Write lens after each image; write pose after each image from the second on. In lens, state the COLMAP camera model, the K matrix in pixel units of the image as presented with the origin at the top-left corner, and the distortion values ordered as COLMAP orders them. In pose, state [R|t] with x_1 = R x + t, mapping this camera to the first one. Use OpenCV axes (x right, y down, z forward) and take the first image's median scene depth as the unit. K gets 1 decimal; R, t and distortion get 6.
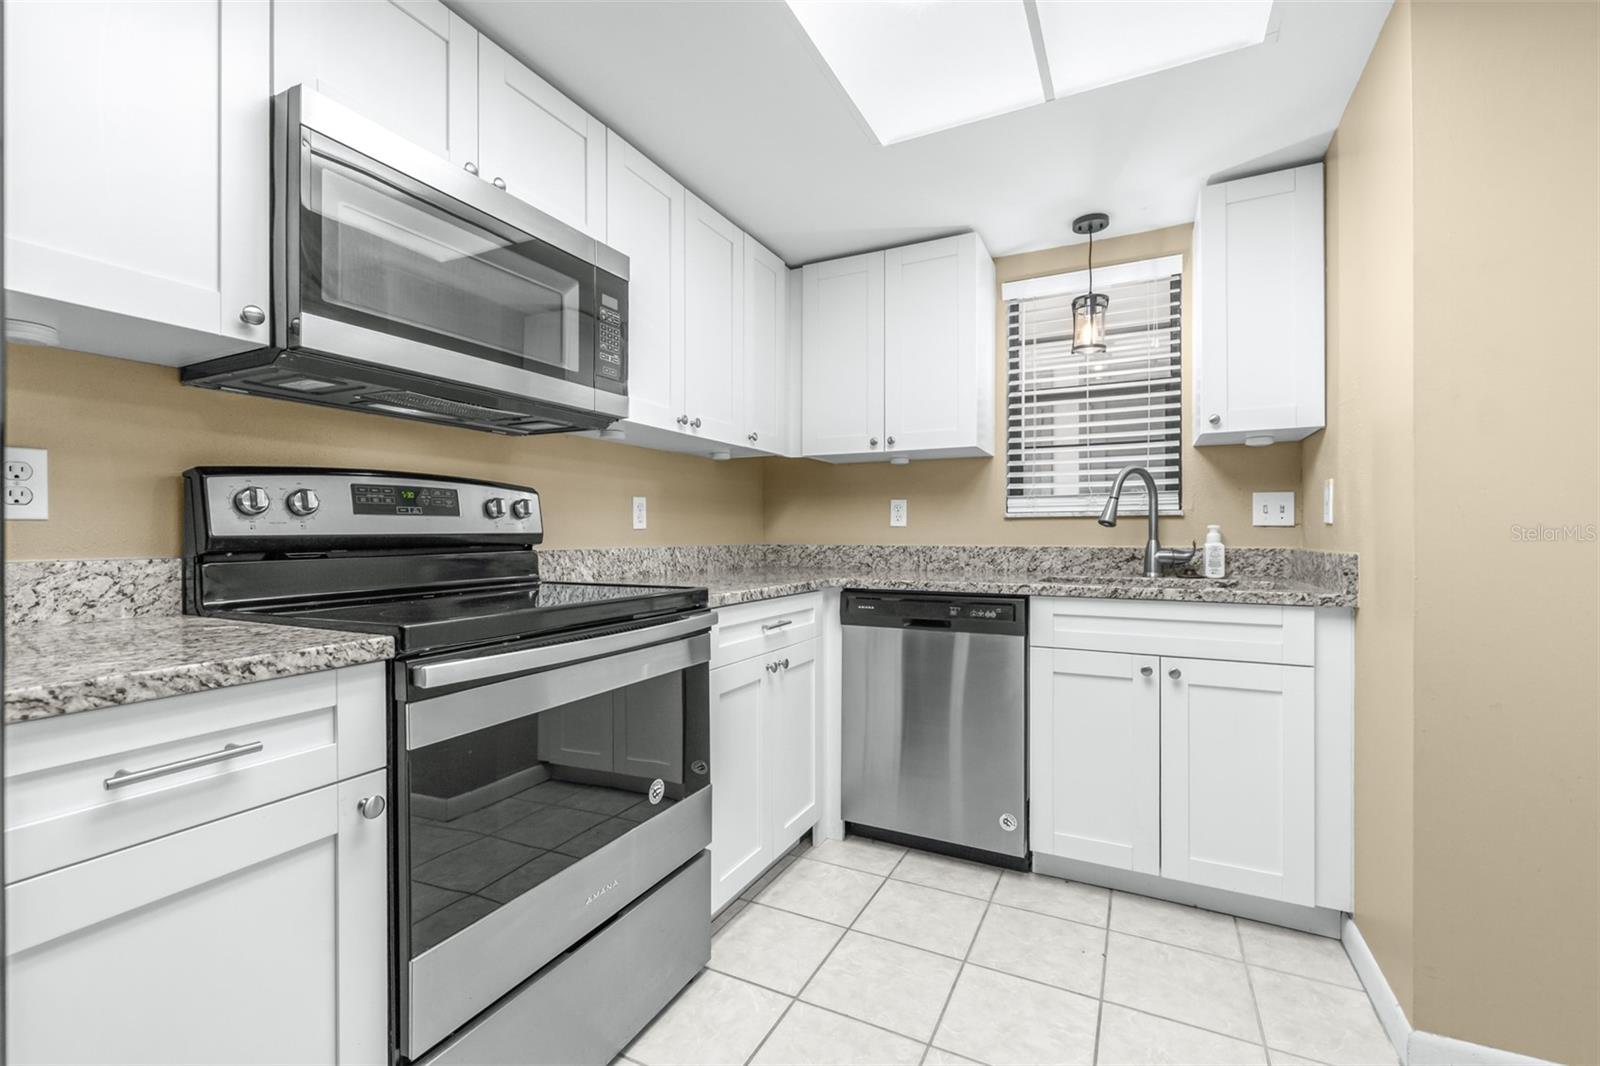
lens RADIAL K [[679.0, 0, 799.2], [0, 679.0, 534.8], [0, 0, 1]] dist [-0.000092, 0.000068]
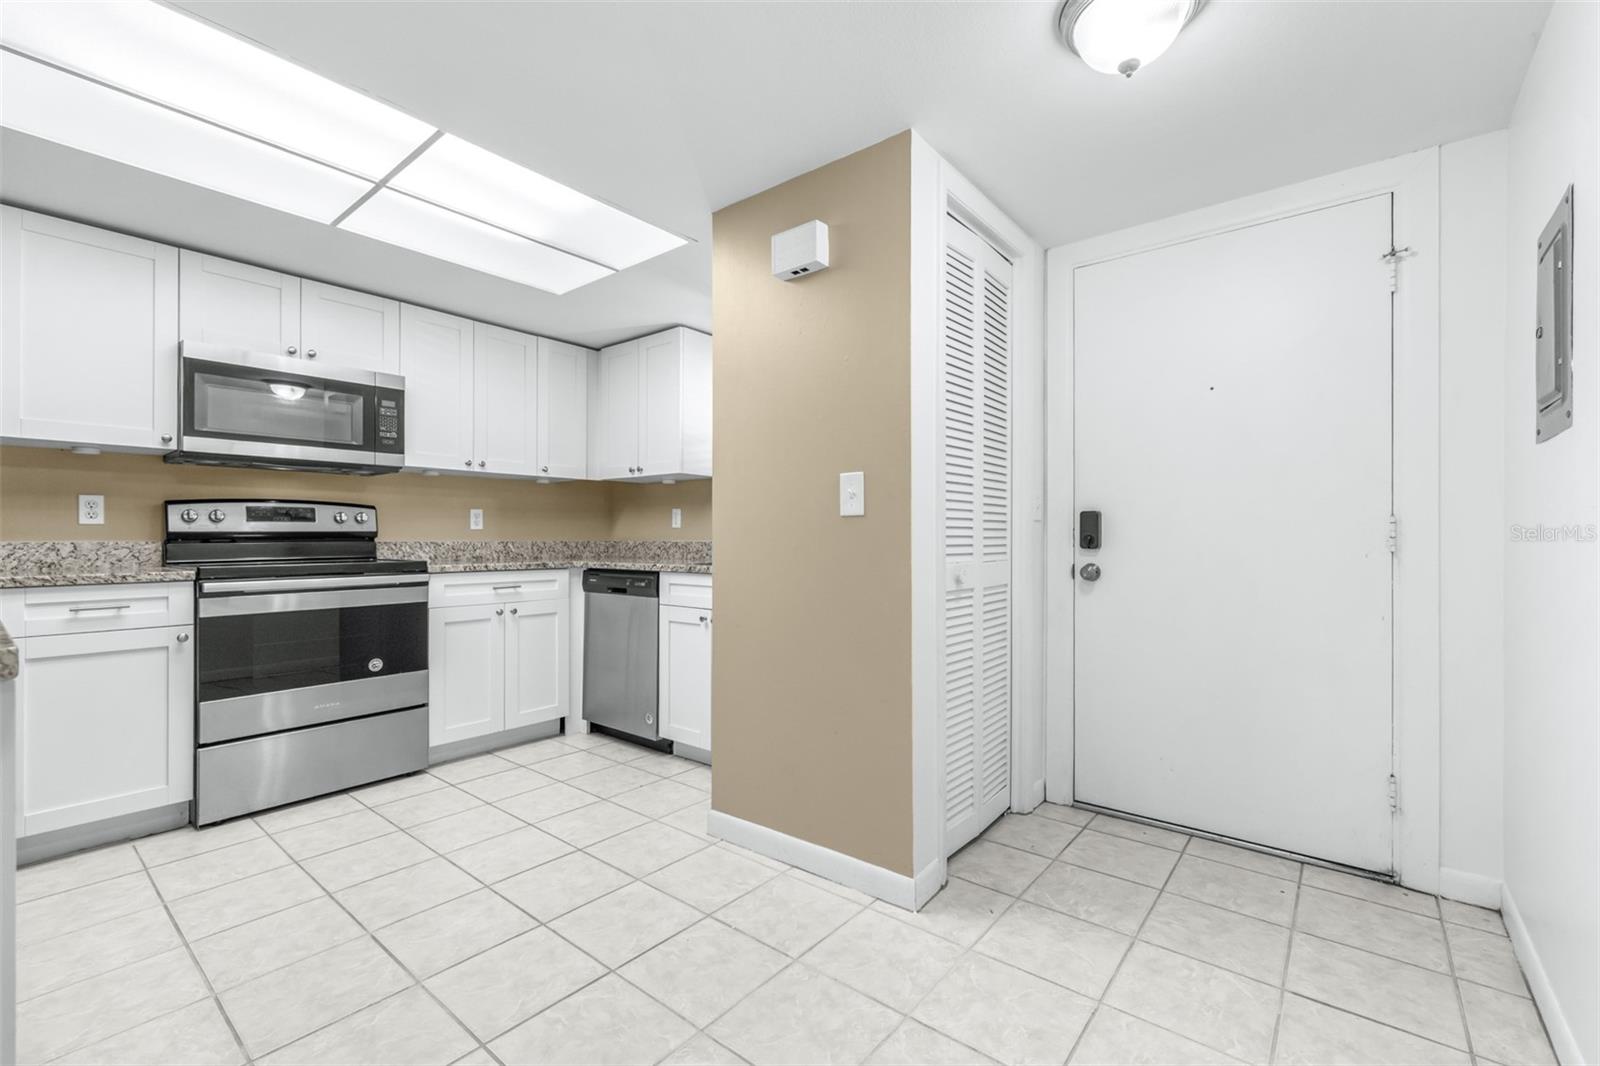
lens RADIAL K [[681.9, 0, 802.8], [0, 681.9, 534.2], [0, 0, 1]] dist [-0.000458, -0.000454]
pose [[0.978124, -0.000129, -0.208022, 0.889325], [-0.001202, 0.999980, -0.006275, 0.011834], [0.208018, 0.006387, 0.978104, -0.413101]]
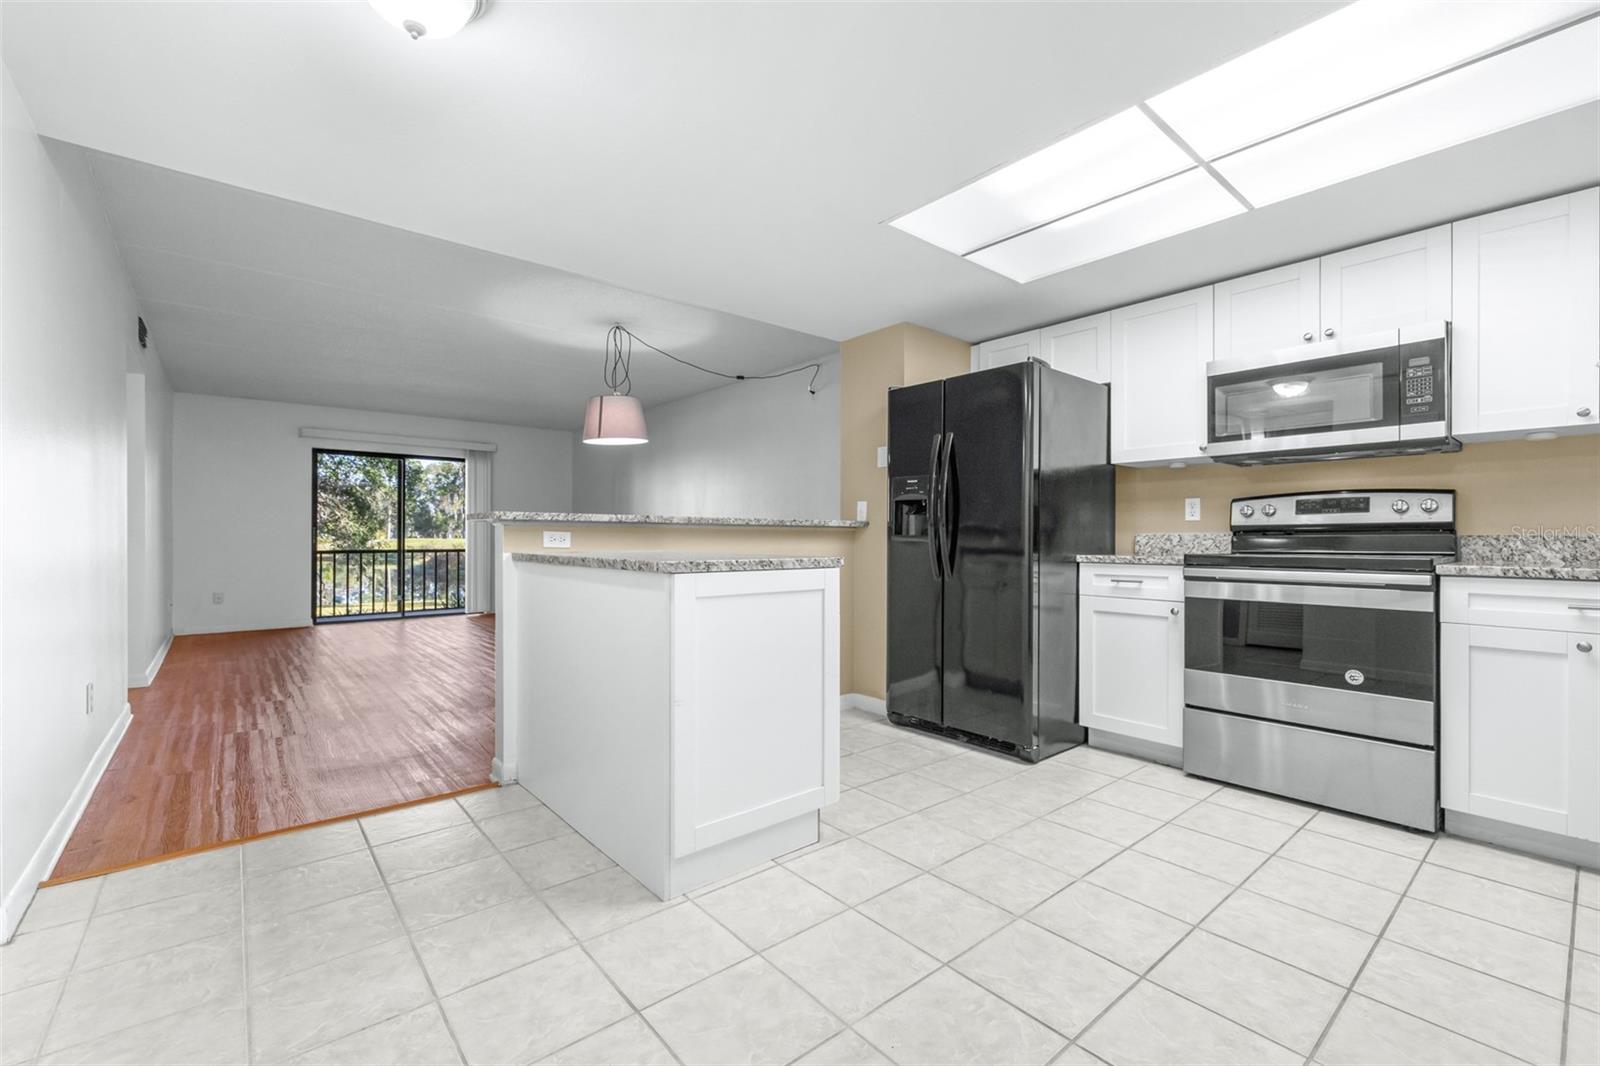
lens RADIAL K [[676.9, 0, 798.7], [0, 676.9, 535.7], [0, 0, 1]] dist [0.000058, 0.000046]
pose [[-0.389571, -0.001950, -0.920995, 1.180805], [-0.004319, 0.999991, -0.000290, 0.026809], [0.920986, 0.003865, -0.389575, 0.257489]]
